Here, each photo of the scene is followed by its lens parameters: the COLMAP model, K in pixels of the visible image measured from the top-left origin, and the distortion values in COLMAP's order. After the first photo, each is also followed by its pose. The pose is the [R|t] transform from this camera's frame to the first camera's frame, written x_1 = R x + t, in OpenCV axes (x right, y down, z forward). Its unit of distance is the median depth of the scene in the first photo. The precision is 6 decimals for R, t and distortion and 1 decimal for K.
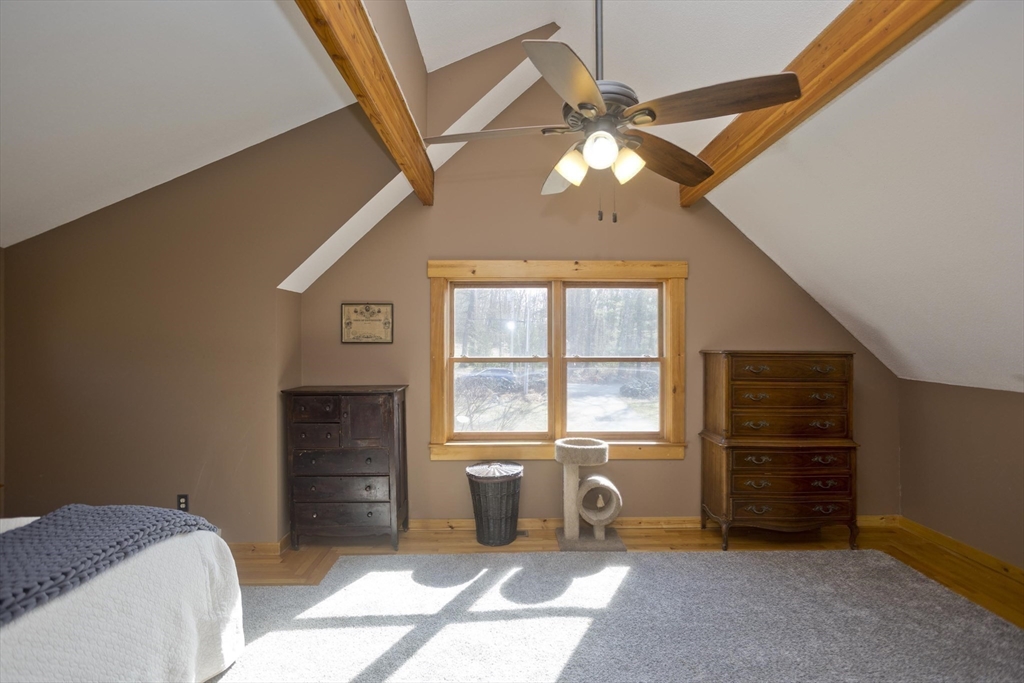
lens RADIAL K [[510.2, 0, 513.0], [0, 510.2, 341.2], [0, 0, 1]] dist [-0.022153, 0.007802]
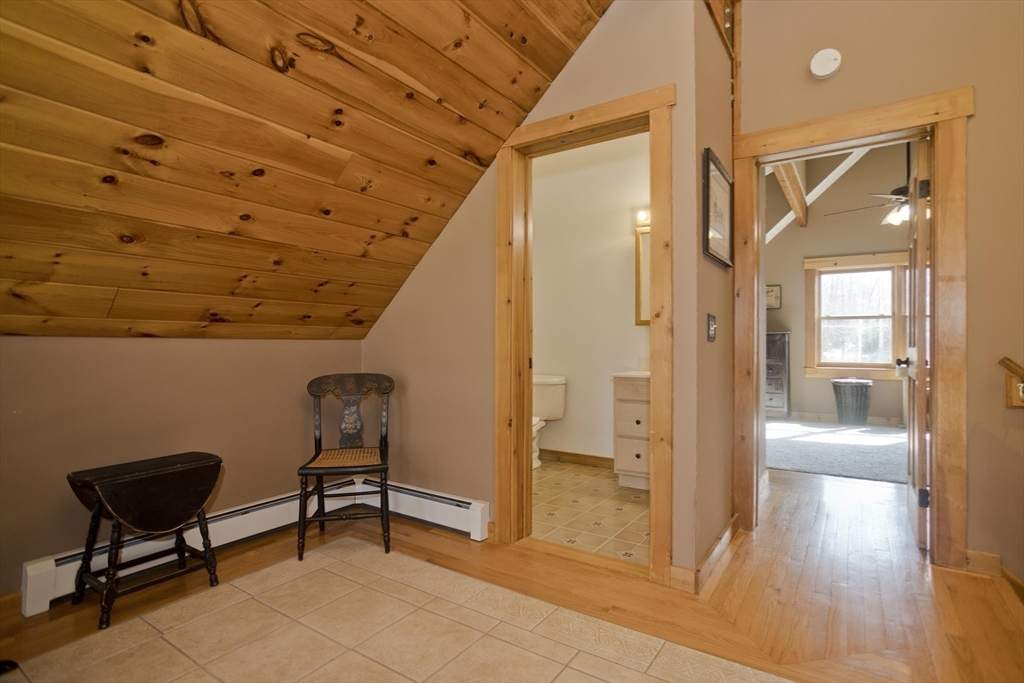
lens RADIAL K [[510.2, 0, 519.1], [0, 510.2, 345.3], [0, 0, 1]] dist [-0.022153, 0.007802]
pose [[0.829113, 0.008945, -0.559009, -0.011030], [-0.005111, 0.999951, 0.008420, 0.117496], [0.559057, -0.004124, 0.829119, -0.903534]]
